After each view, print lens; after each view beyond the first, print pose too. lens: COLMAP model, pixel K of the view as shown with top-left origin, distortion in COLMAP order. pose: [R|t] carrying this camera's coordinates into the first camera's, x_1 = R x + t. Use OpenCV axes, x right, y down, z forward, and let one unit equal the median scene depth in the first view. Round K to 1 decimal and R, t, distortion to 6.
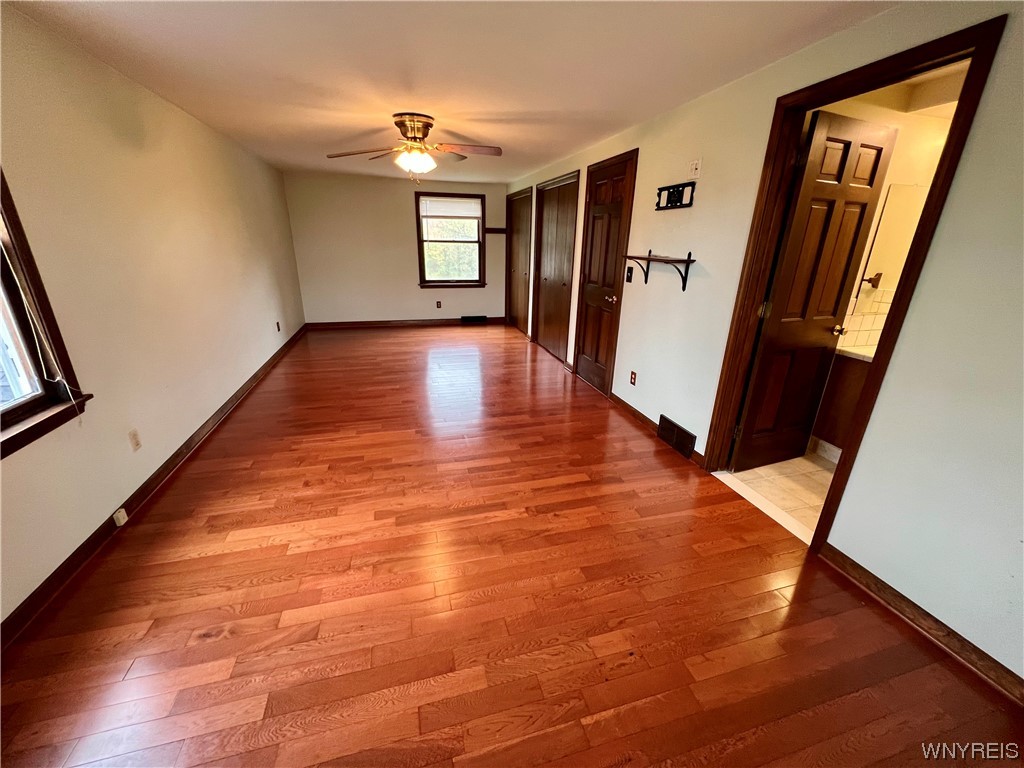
lens RADIAL K [[407.7, 0, 512.4], [0, 407.7, 385.3], [0, 0, 1]] dist [-0.000575, -0.000091]
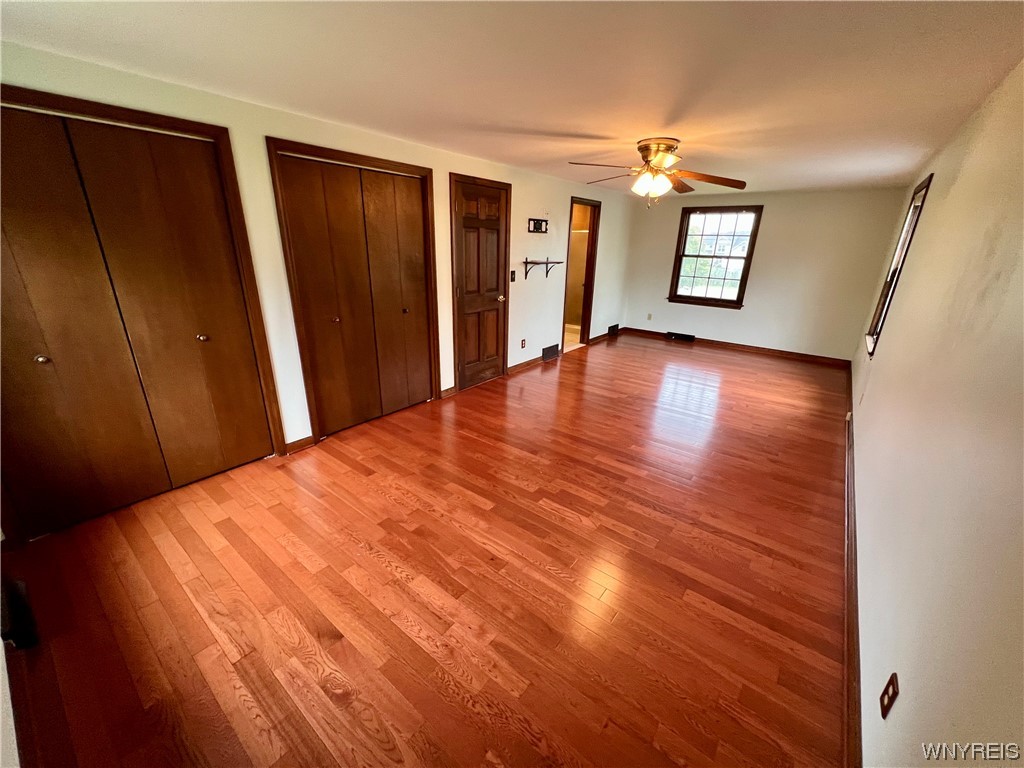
lens RADIAL K [[407.7, 0, 509.7], [0, 407.7, 385.6], [0, 0, 1]] dist [-0.000575, -0.000091]
pose [[-0.592189, -0.301861, 0.747122, -0.961015], [0.236267, 0.821386, 0.519137, -0.781616], [-0.770383, 0.483947, -0.415096, 2.007624]]
